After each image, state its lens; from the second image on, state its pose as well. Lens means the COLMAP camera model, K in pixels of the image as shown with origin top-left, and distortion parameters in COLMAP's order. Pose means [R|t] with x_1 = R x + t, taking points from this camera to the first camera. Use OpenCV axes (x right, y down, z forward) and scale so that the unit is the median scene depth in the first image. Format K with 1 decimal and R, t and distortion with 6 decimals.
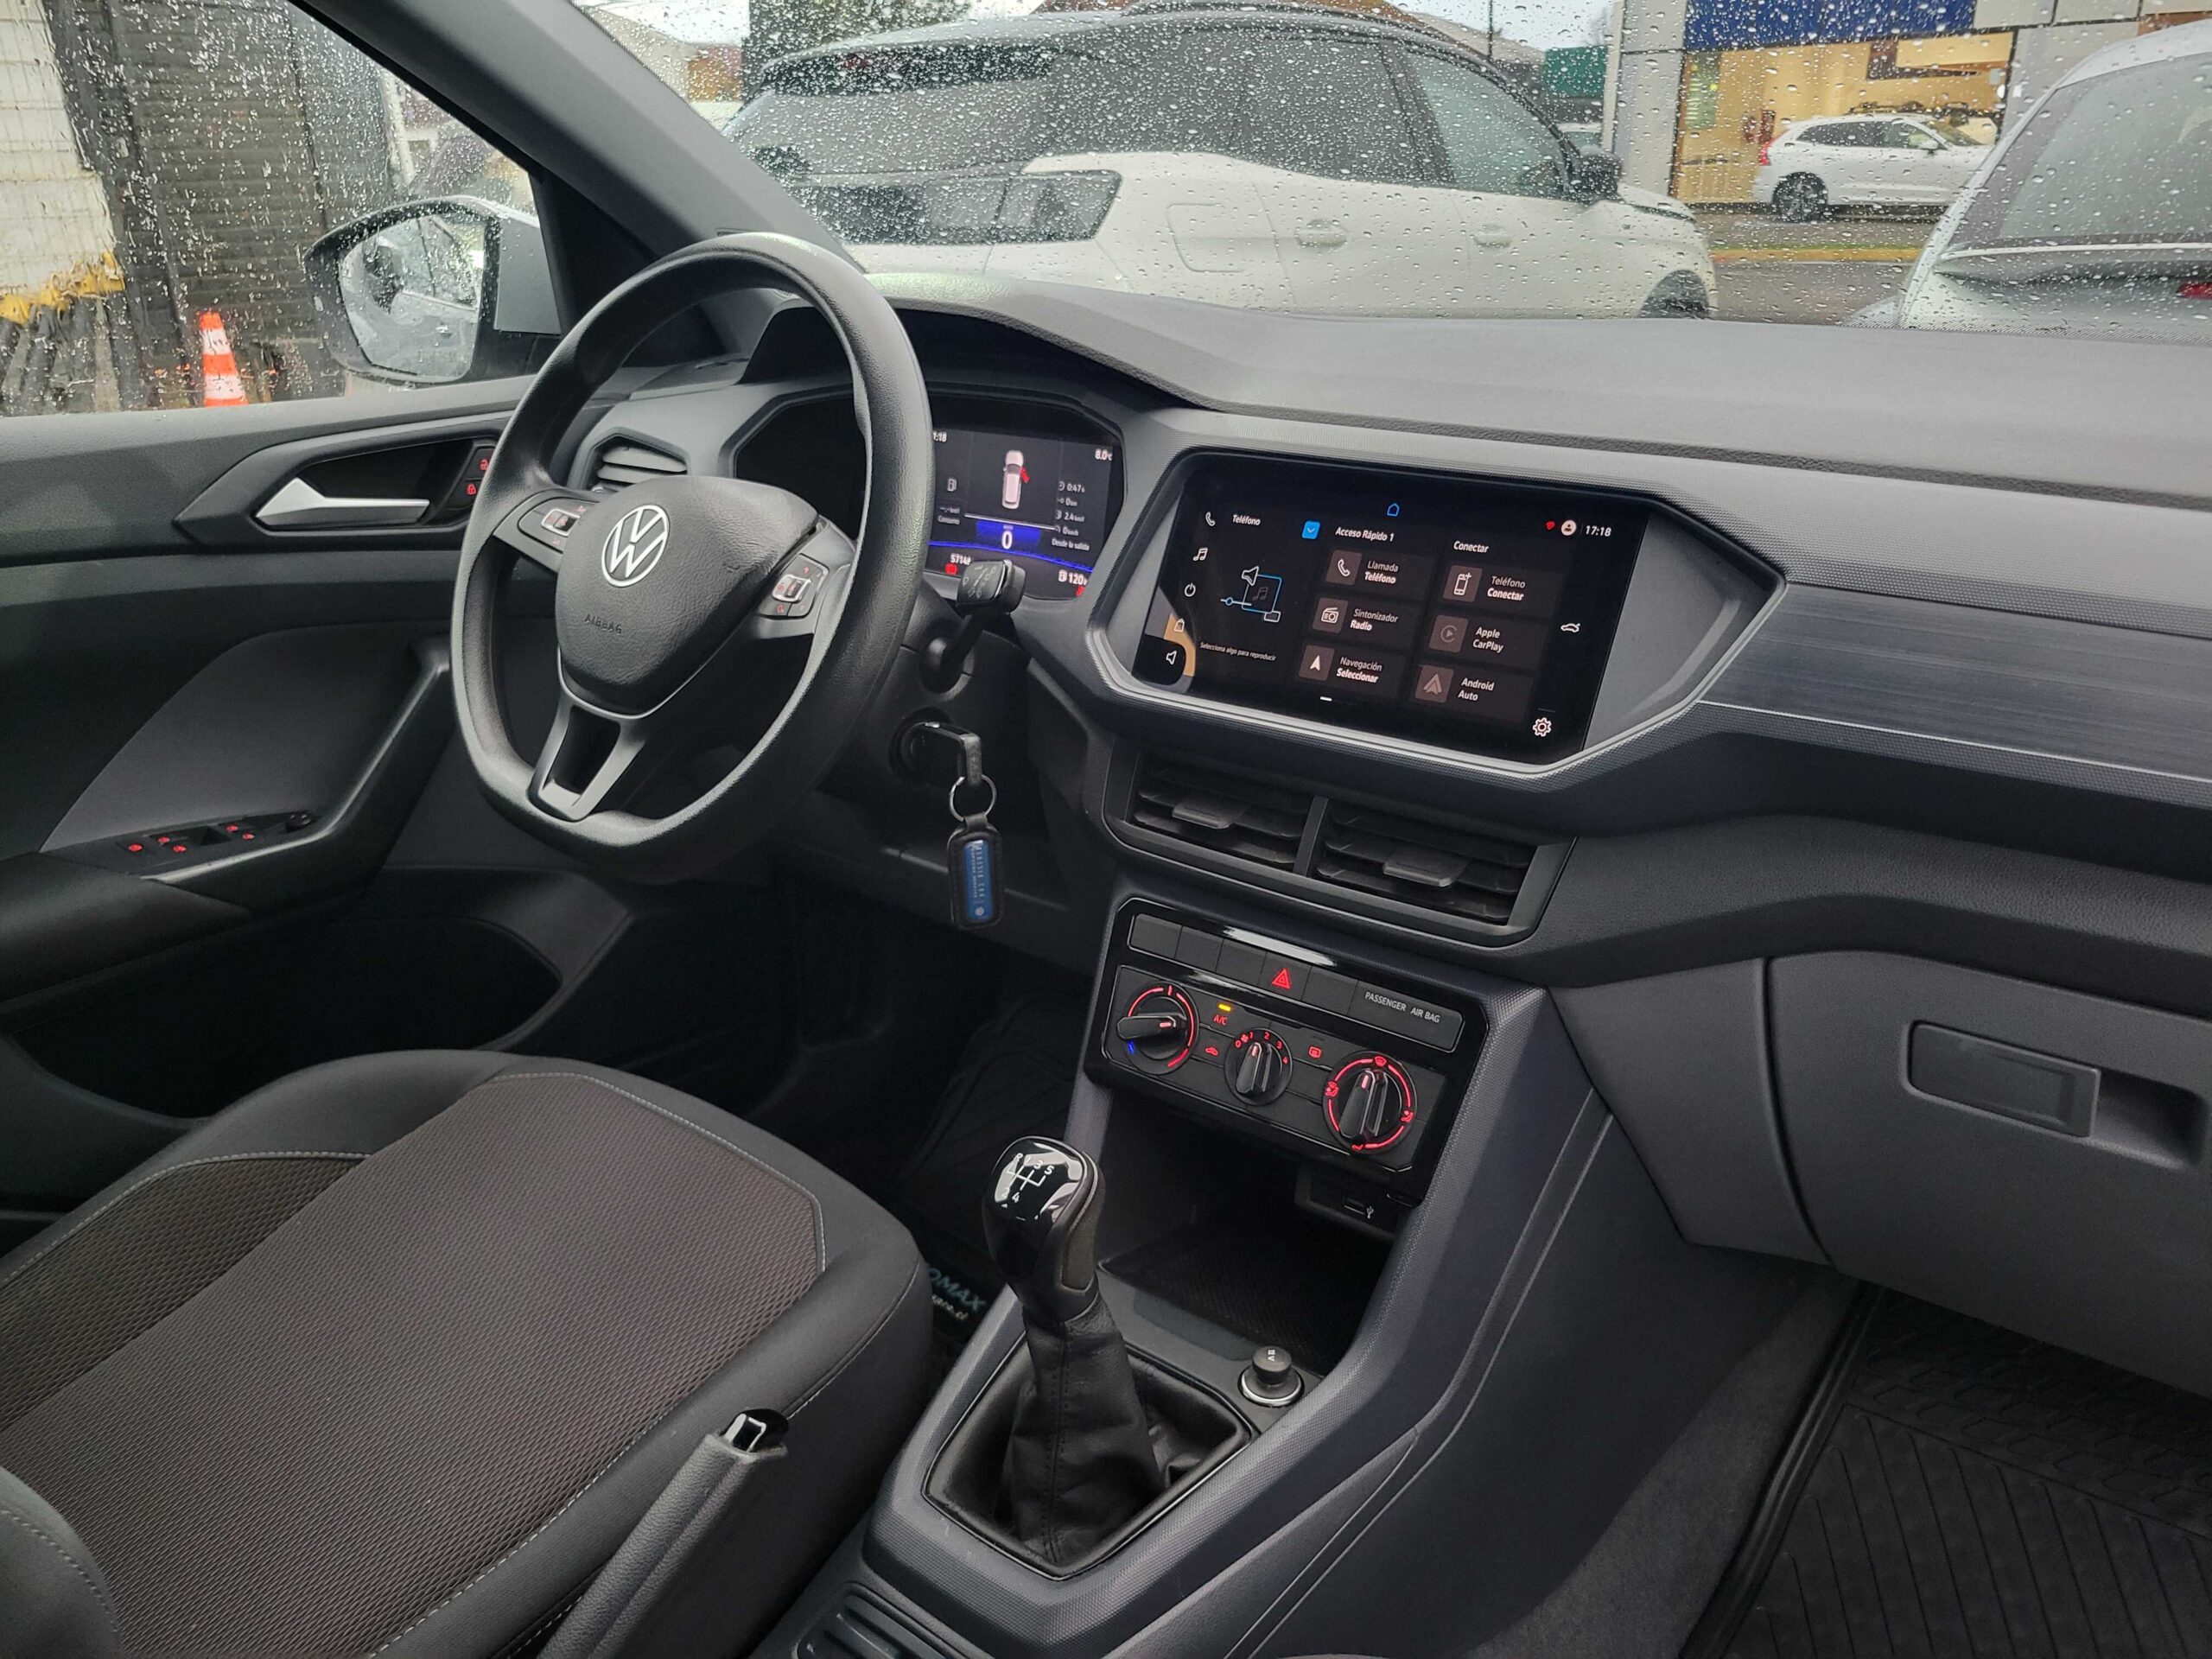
lens RADIAL K [[1686.5, 0, 1100.9], [0, 1686.5, 821.5], [0, 0, 1]] dist [0.024632, -0.010318]
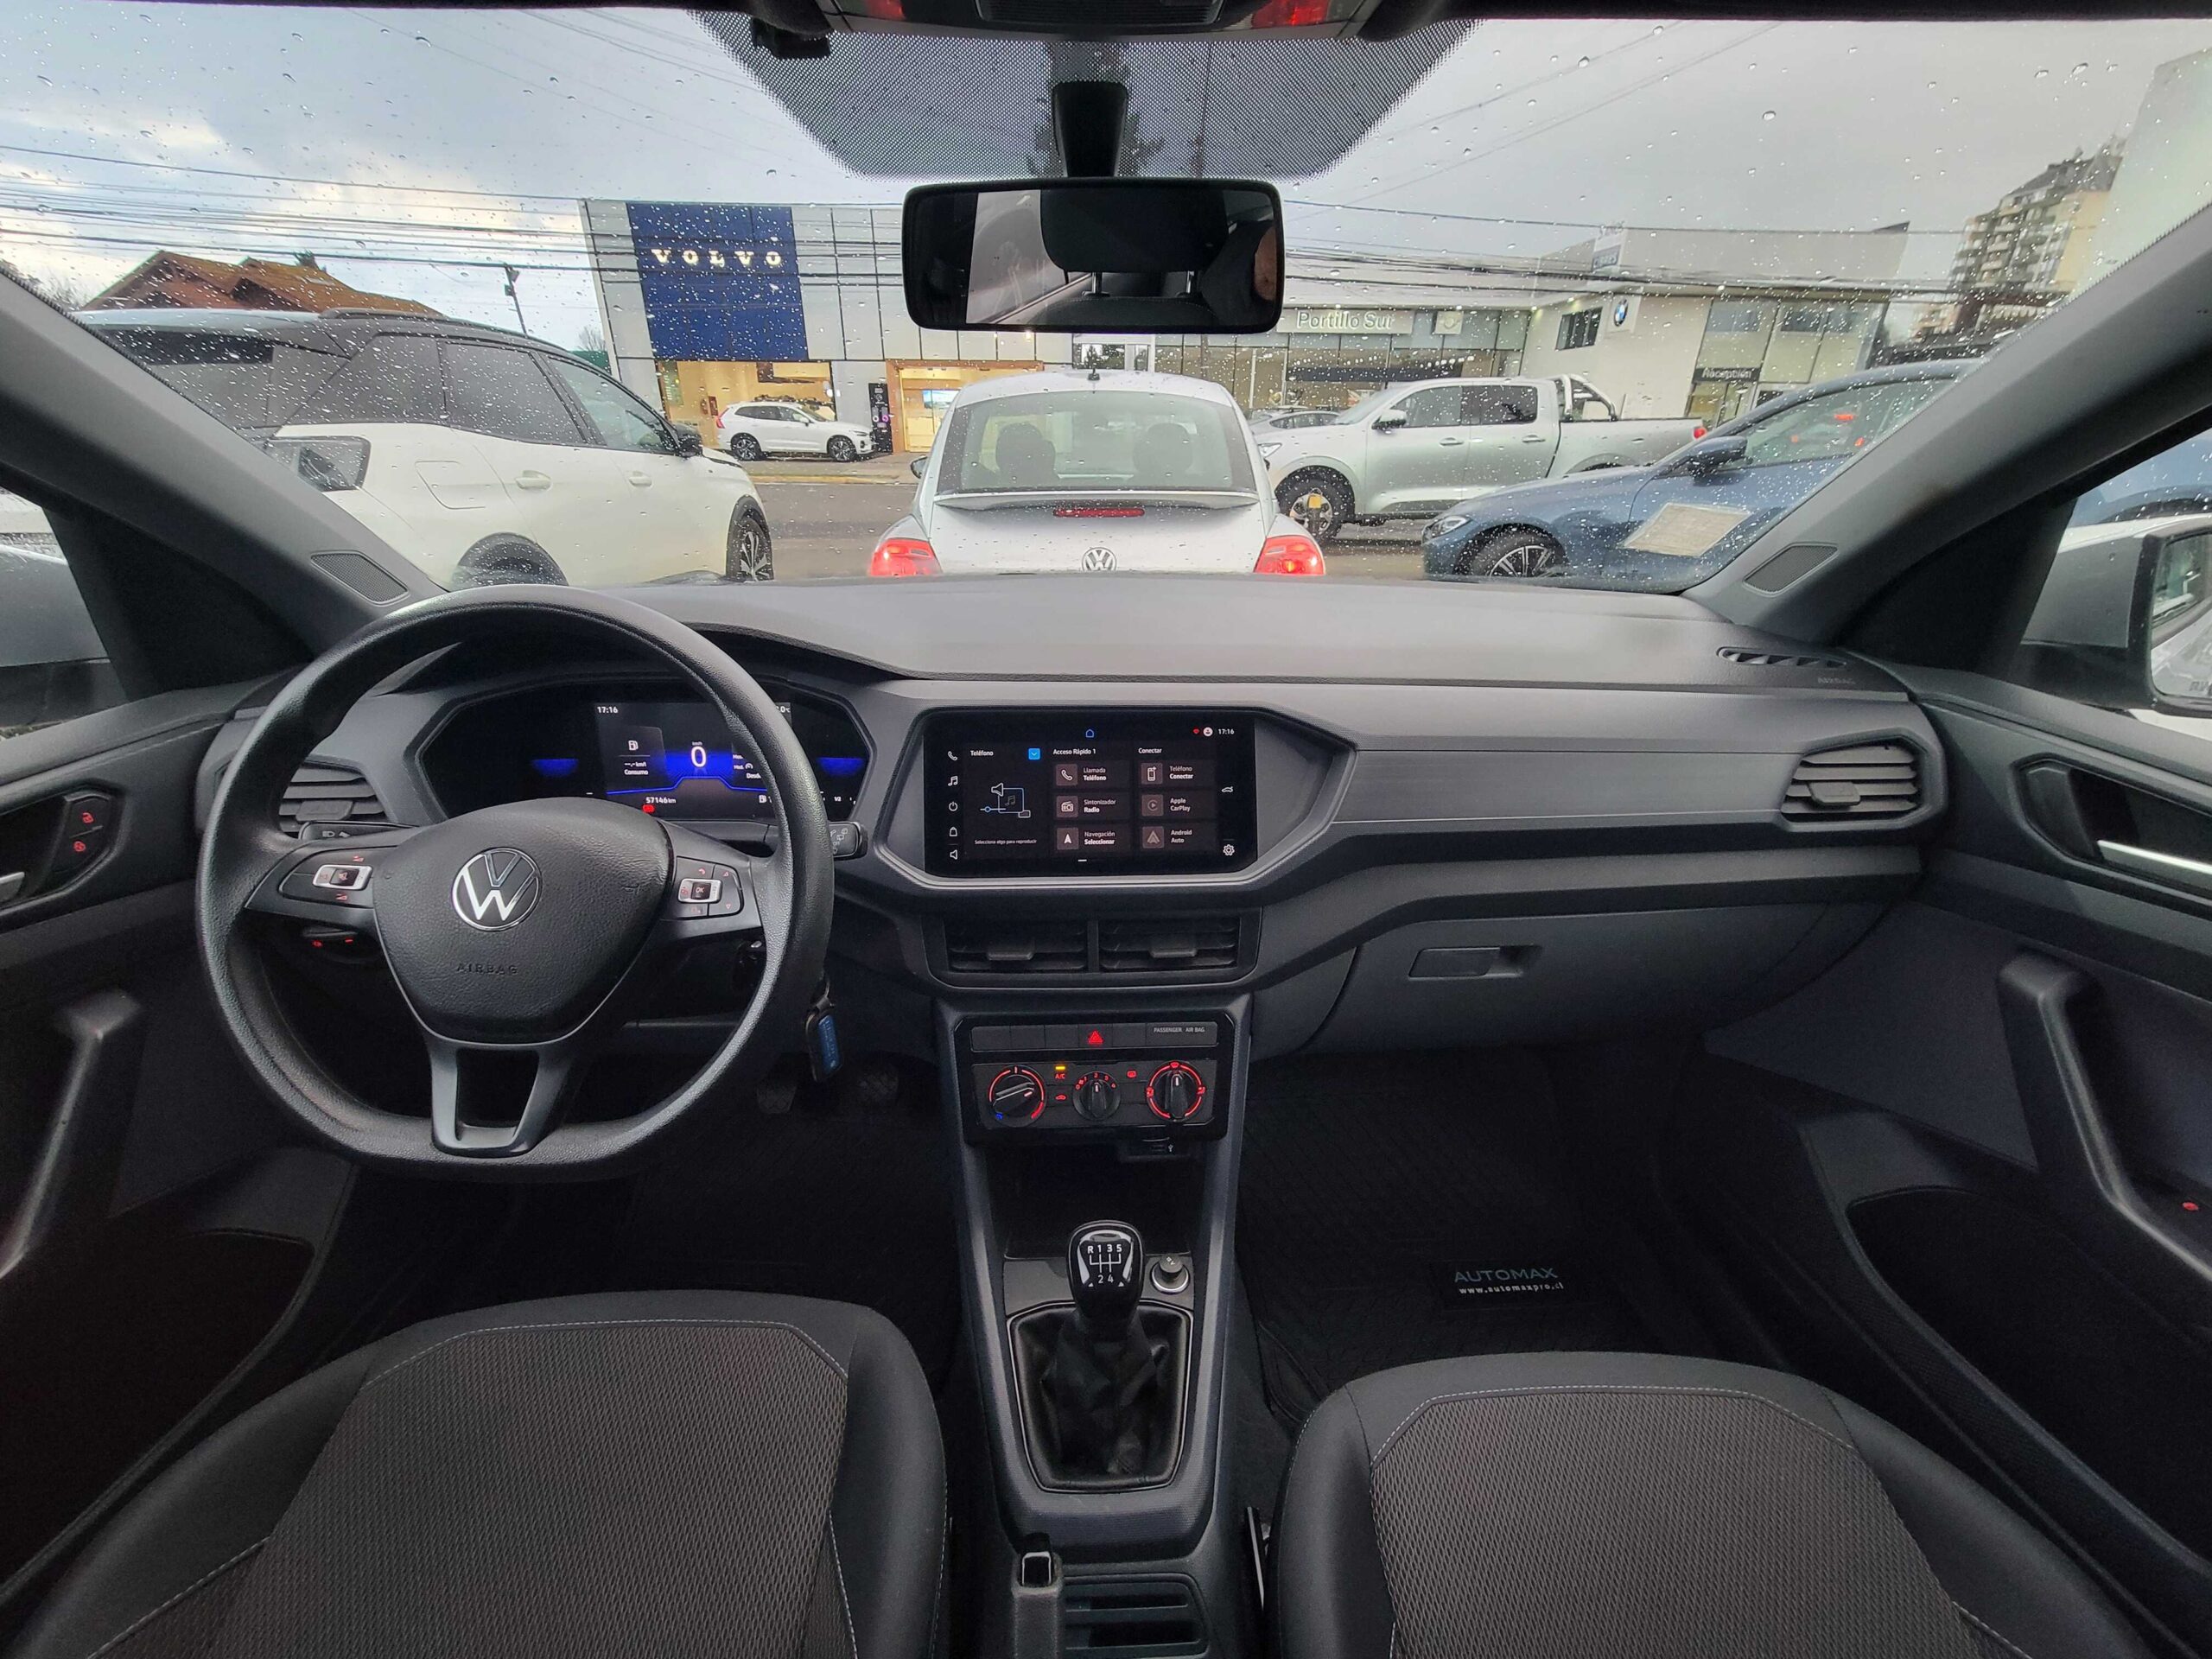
lens RADIAL K [[890.9, 0, 1107.2], [0, 890.9, 842.9], [0, 0, 1]] dist [0.003381, -0.000287]
pose [[0.745059, -0.261580, 0.613566, -0.346354], [0.219835, 0.964795, 0.144371, -0.199432], [-0.629730, 0.027319, 0.776333, 0.340163]]
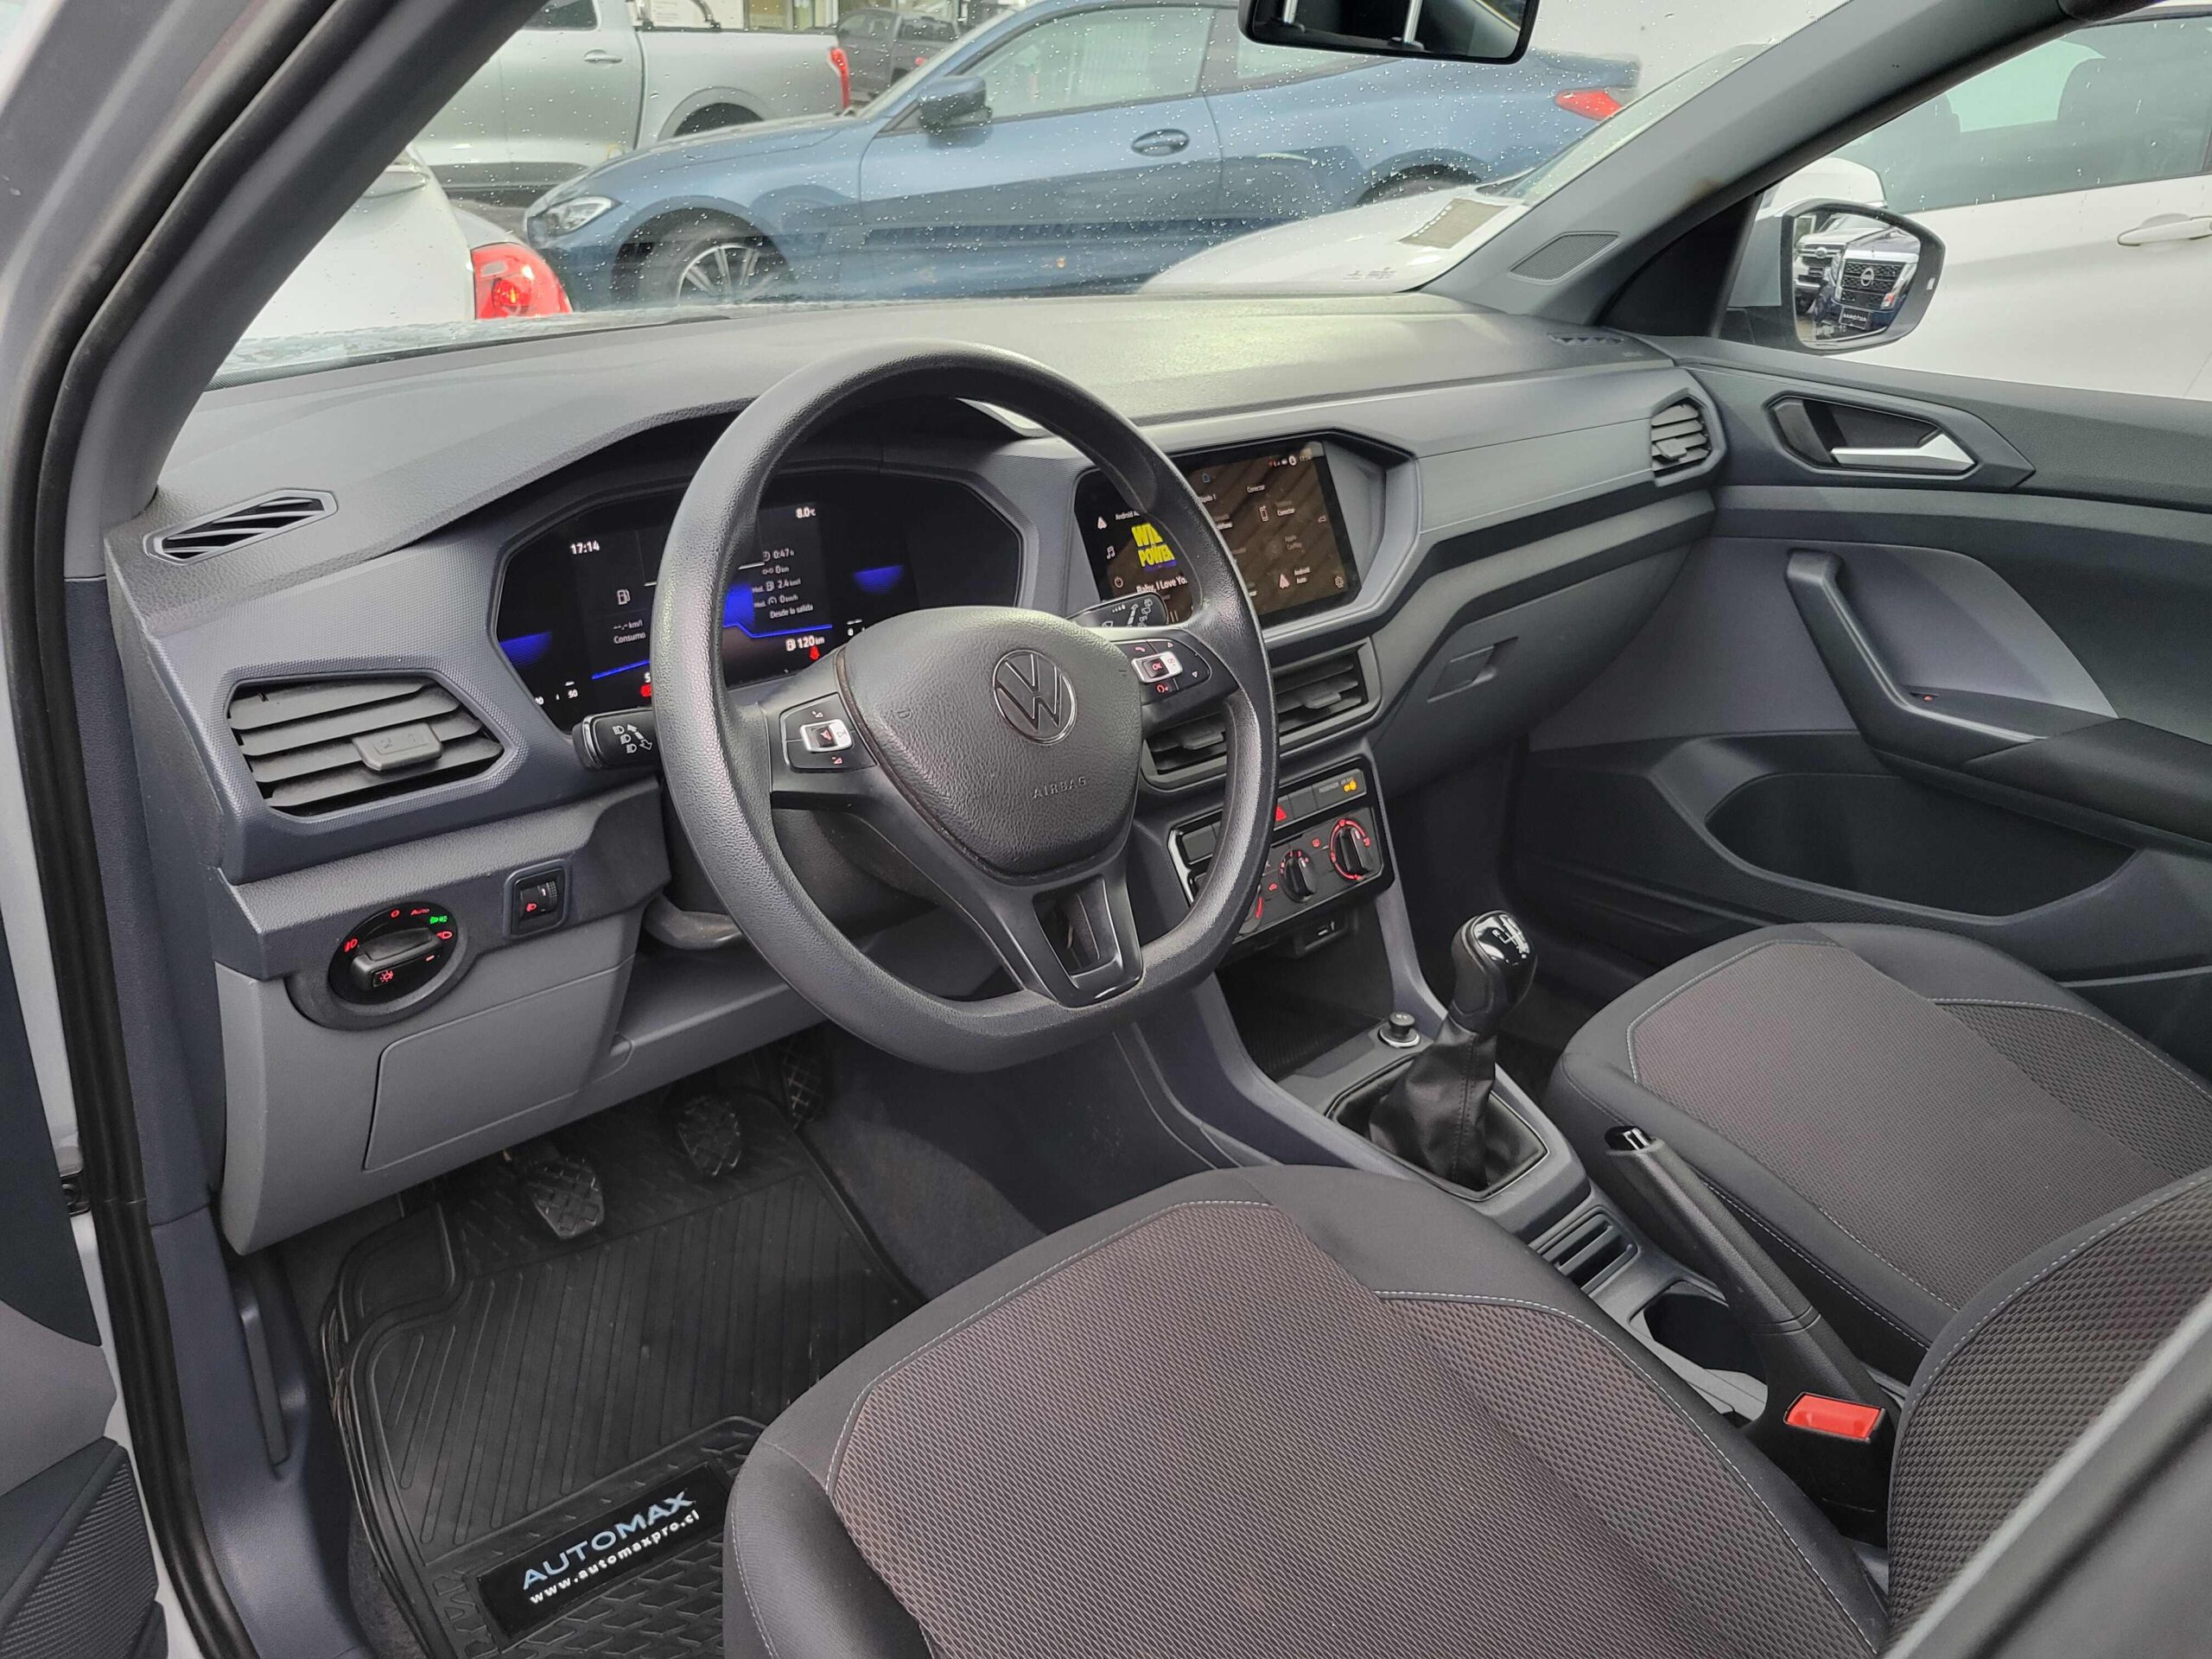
lens RADIAL K [[1686.5, 0, 1089.5], [0, 1686.5, 836.6], [0, 0, 1]] dist [0.024632, -0.010318]
pose [[0.106209, -0.393677, 0.913092, -1.199224], [0.309331, 0.885802, 0.345931, -0.425376], [-0.945005, 0.245707, 0.215857, 0.848285]]
